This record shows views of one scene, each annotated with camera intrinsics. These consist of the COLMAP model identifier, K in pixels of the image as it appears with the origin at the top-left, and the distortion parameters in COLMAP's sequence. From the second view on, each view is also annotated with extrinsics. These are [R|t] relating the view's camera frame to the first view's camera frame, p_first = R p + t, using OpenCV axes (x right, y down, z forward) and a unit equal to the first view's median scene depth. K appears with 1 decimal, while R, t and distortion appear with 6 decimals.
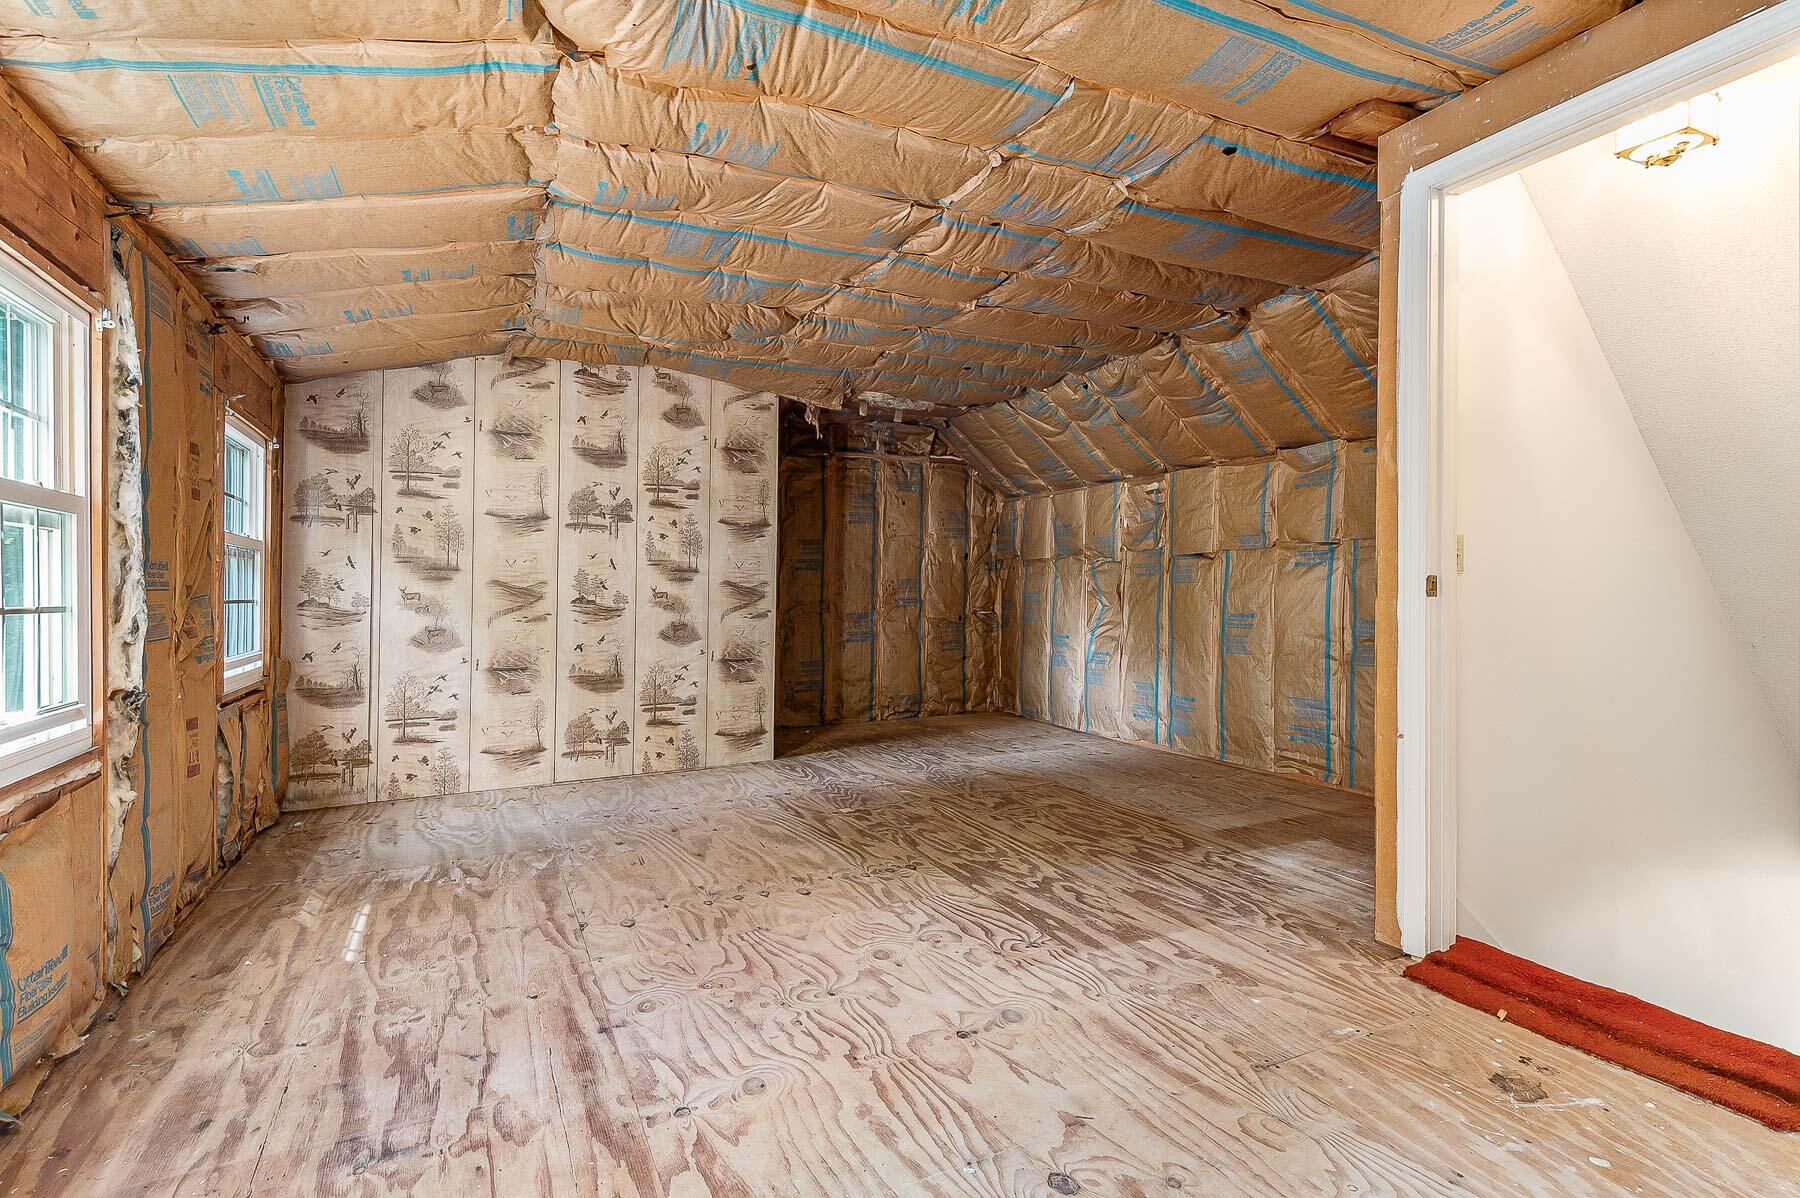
lens RADIAL K [[850.7, 0, 904.2], [0, 850.7, 578.2], [0, 0, 1]] dist [0.015756, -0.013807]
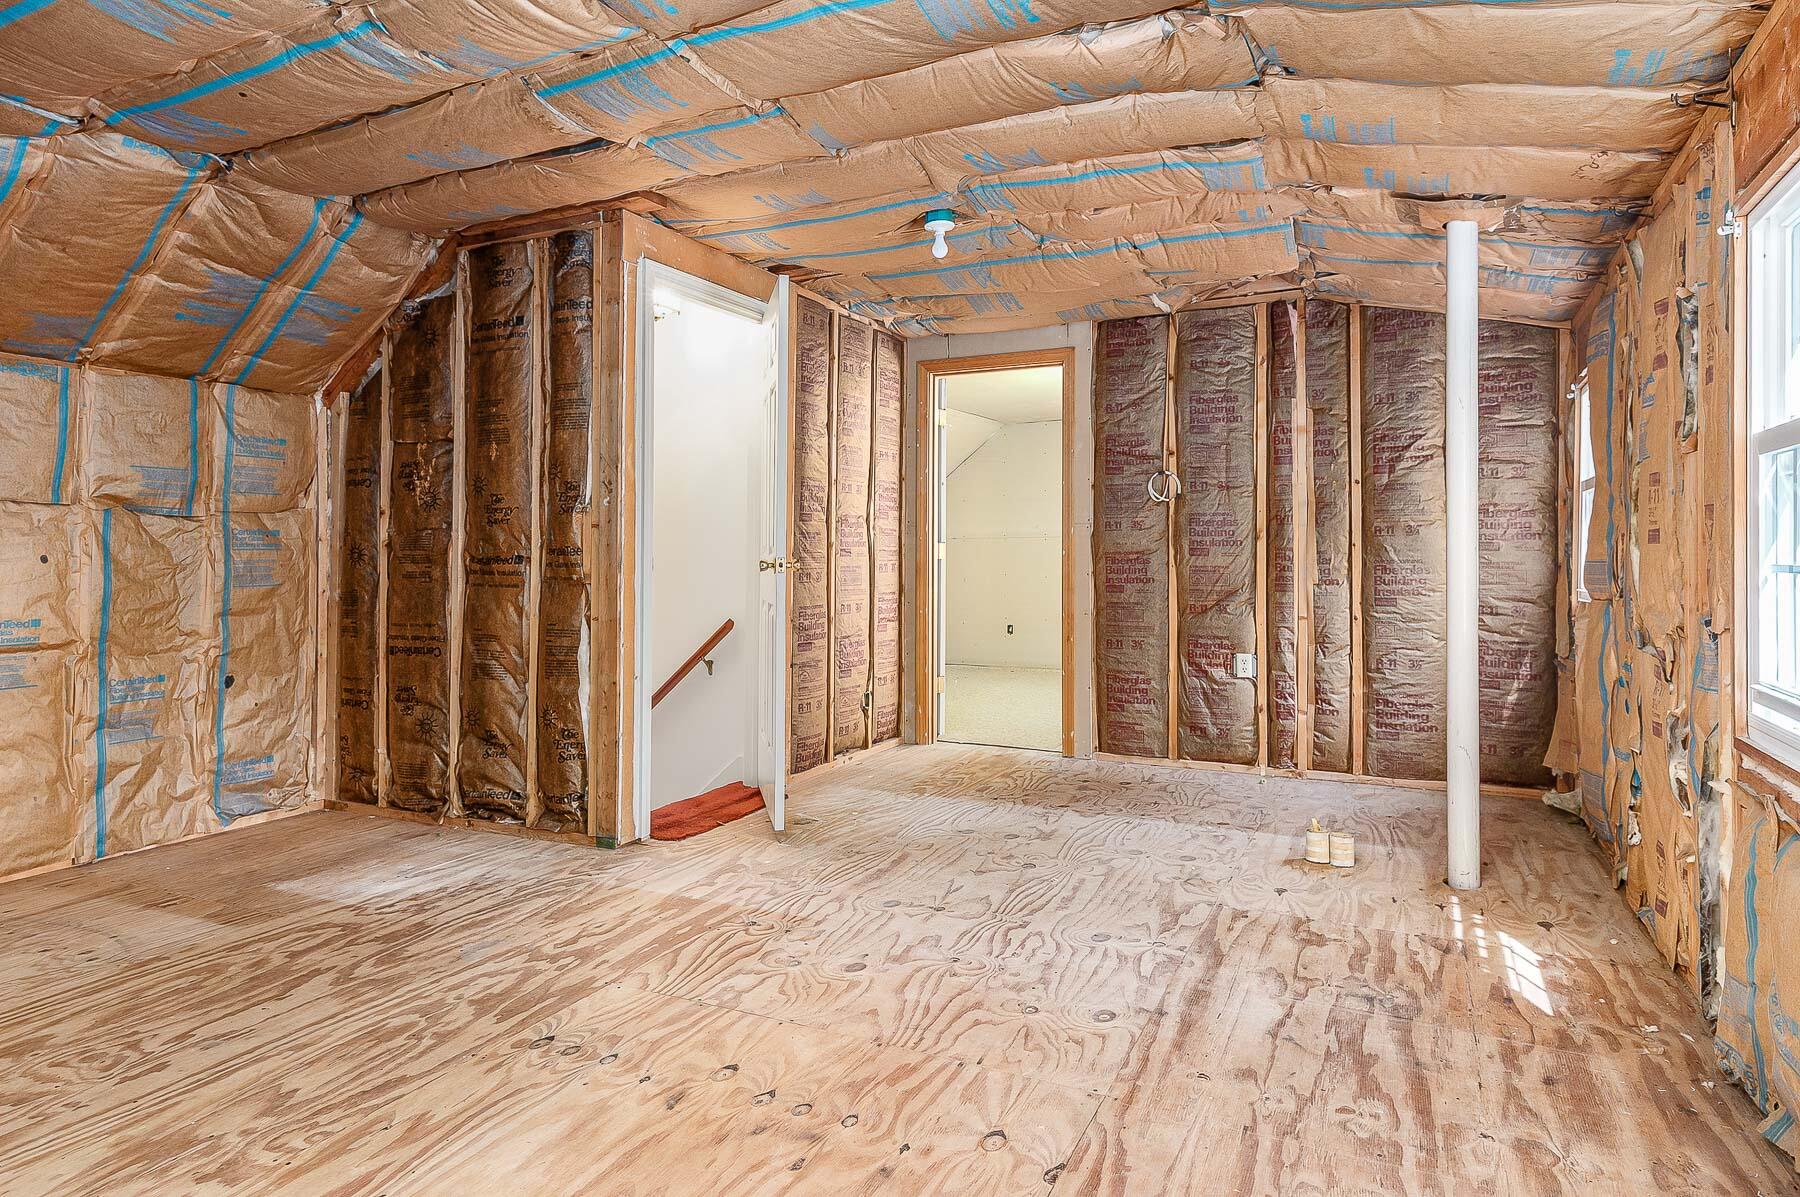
lens RADIAL K [[1028.9, 0, 902.3], [0, 1028.9, 539.6], [0, 0, 1]] dist [0.042890, -0.022559]
pose [[-0.598240, 0.027084, 0.800859, -0.798914], [0.003554, 0.999508, -0.031147, 0.021799], [-0.801309, -0.015787, -0.598042, 1.374379]]
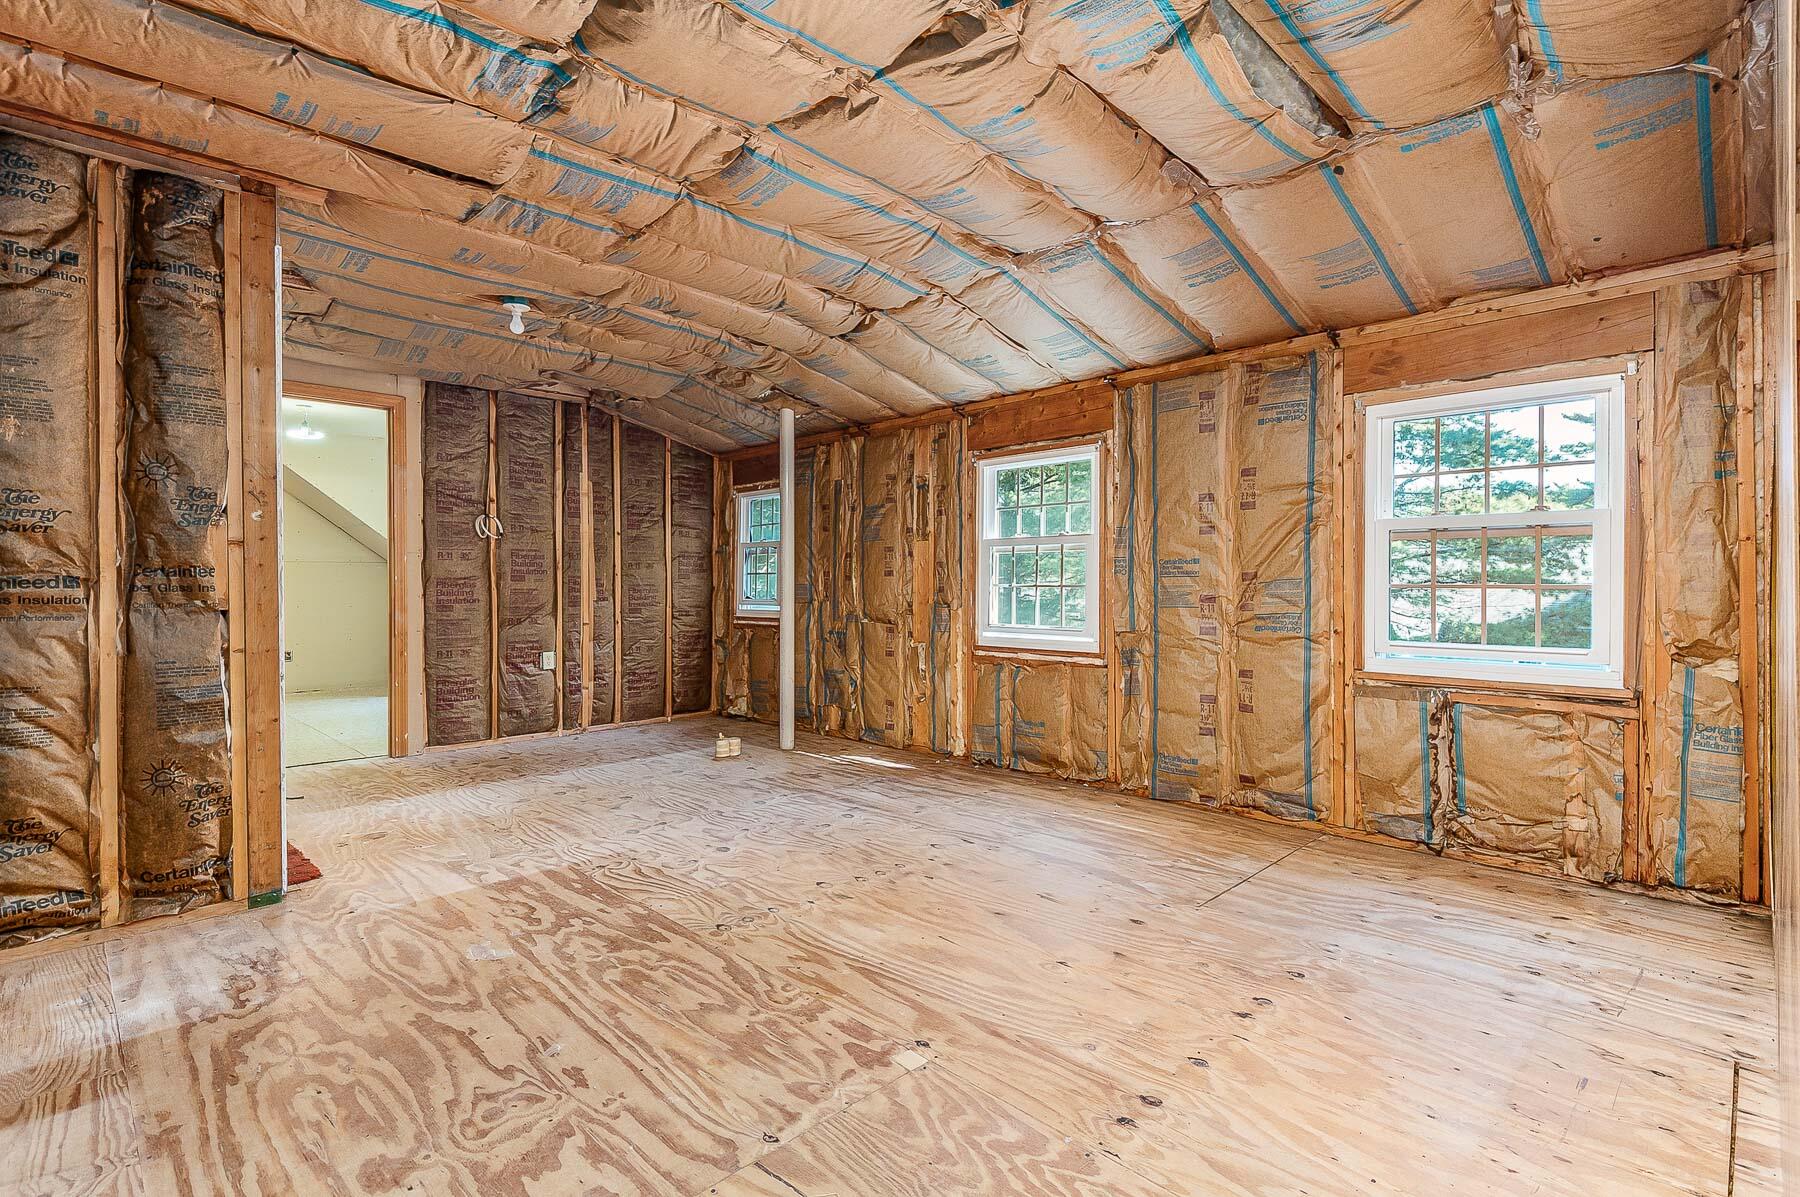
lens RADIAL K [[861.7, 0, 900.0], [0, 861.7, 598.5], [0, 0, 1]] dist [0.001409, -0.014410]
pose [[-0.948304, 0.019617, -0.316758, 0.113327], [0.015854, 0.999770, 0.014453, 0.021066], [0.316968, 0.008684, -0.948396, 2.031240]]
